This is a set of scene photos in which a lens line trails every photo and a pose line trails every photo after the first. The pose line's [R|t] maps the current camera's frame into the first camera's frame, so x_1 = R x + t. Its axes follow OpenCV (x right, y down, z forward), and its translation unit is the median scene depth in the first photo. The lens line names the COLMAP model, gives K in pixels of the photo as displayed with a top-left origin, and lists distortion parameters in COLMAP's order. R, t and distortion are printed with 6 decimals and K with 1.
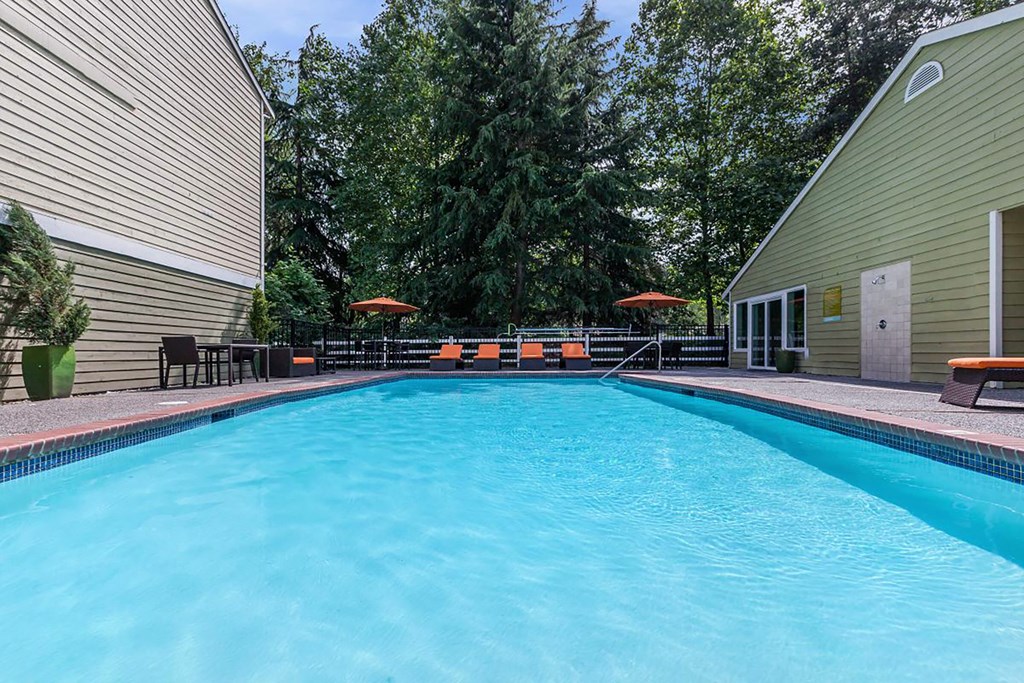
lens RADIAL K [[465.1, 0, 512.9], [0, 465.1, 357.2], [0, 0, 1]] dist [-0.002222, -0.000260]
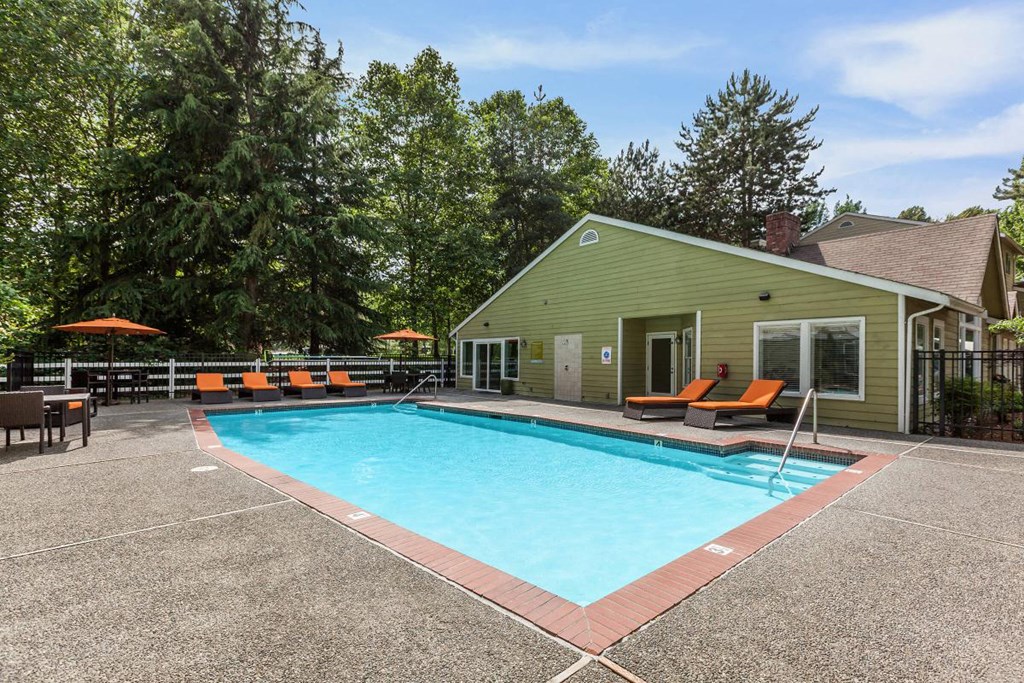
lens RADIAL K [[465.1, 0, 512.9], [0, 465.1, 357.2], [0, 0, 1]] dist [-0.002222, -0.000260]
pose [[0.753049, 0.016945, 0.657747, -0.421508], [-0.005529, 0.999796, -0.019427, -0.066341], [-0.657942, 0.010992, 0.752989, -0.142083]]
